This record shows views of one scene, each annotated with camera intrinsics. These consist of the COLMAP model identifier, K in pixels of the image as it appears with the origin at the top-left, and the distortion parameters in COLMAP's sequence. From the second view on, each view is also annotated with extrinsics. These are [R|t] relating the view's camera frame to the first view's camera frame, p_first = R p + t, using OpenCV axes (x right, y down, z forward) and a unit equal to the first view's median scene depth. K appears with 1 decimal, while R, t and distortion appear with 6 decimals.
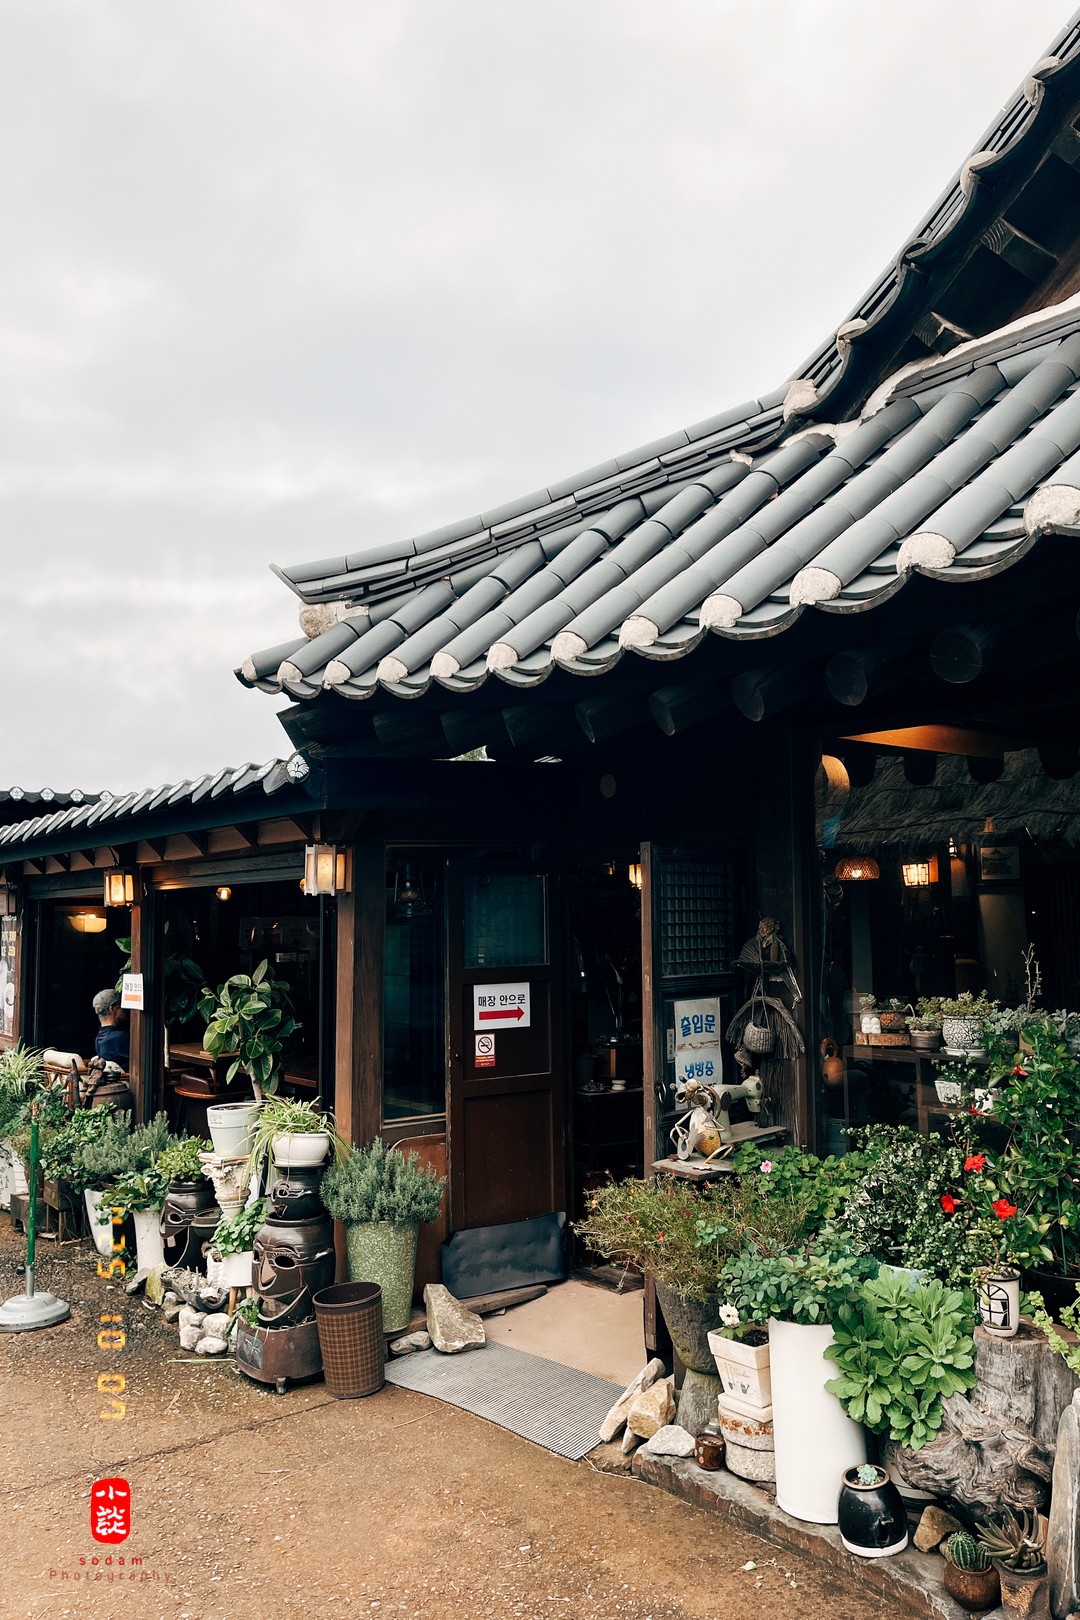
lens RADIAL K [[1201.7, 0, 540.0], [0, 1201.7, 810.0], [0, 0, 1]] dist [0.057654, -0.082204]
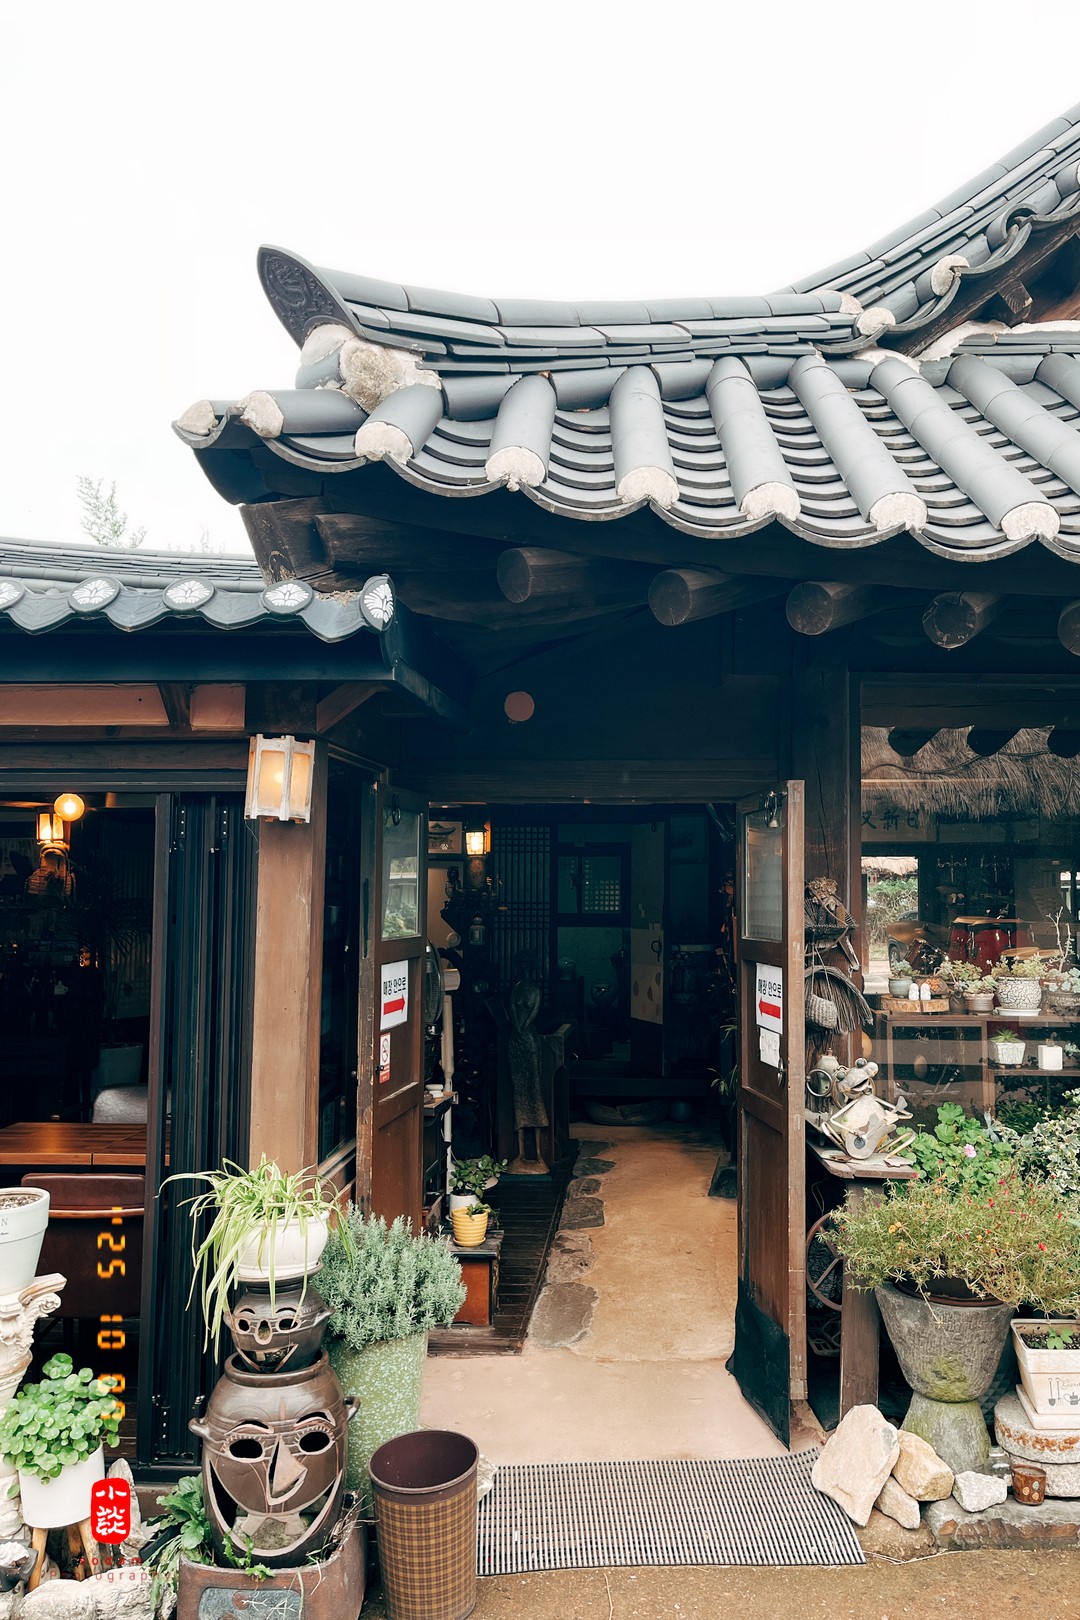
lens RADIAL K [[1201.7, 0, 540.0], [0, 1201.7, 810.0], [0, 0, 1]] dist [0.057654, -0.082204]
pose [[0.663340, 0.071201, 0.744923, -0.570410], [-0.079731, 0.996521, -0.024250, 0.072455], [-0.744058, -0.043308, 0.666710, 0.520461]]
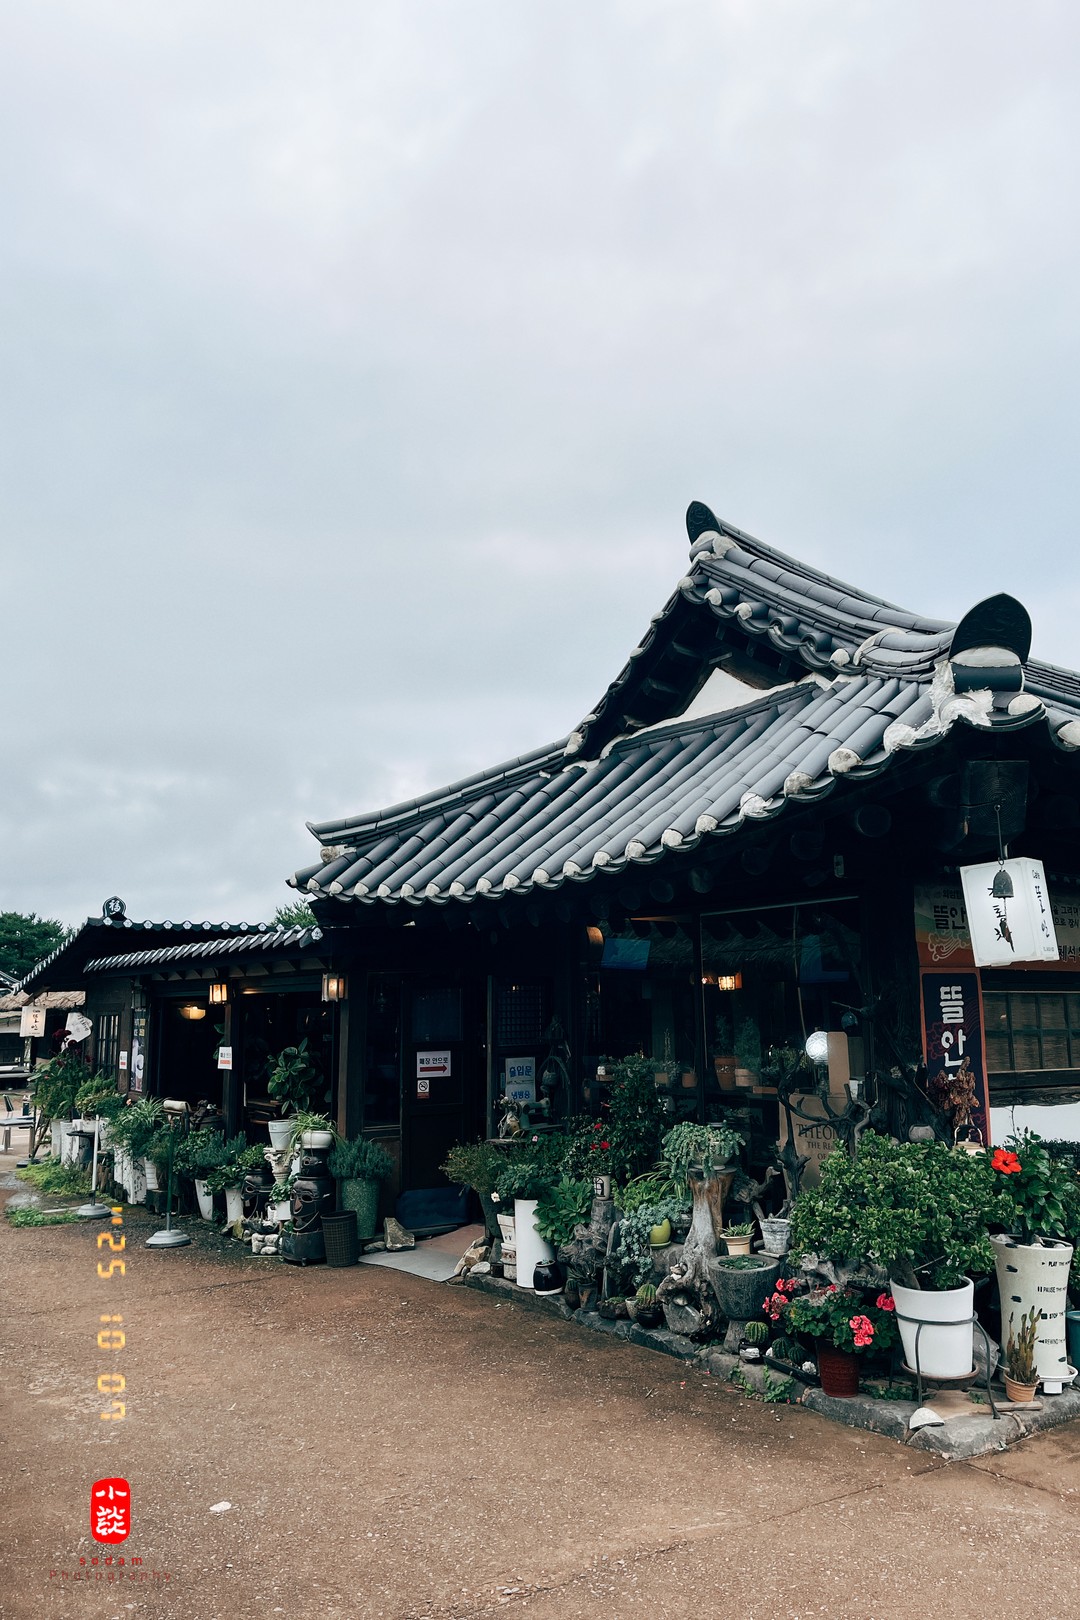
lens RADIAL K [[1201.7, 0, 540.0], [0, 1201.7, 810.0], [0, 0, 1]] dist [0.057654, -0.082204]
pose [[0.998210, -0.007121, -0.059388, 0.258000], [0.003013, 0.997614, -0.068972, -0.096250], [0.059738, 0.068669, 0.995849, -0.864179]]
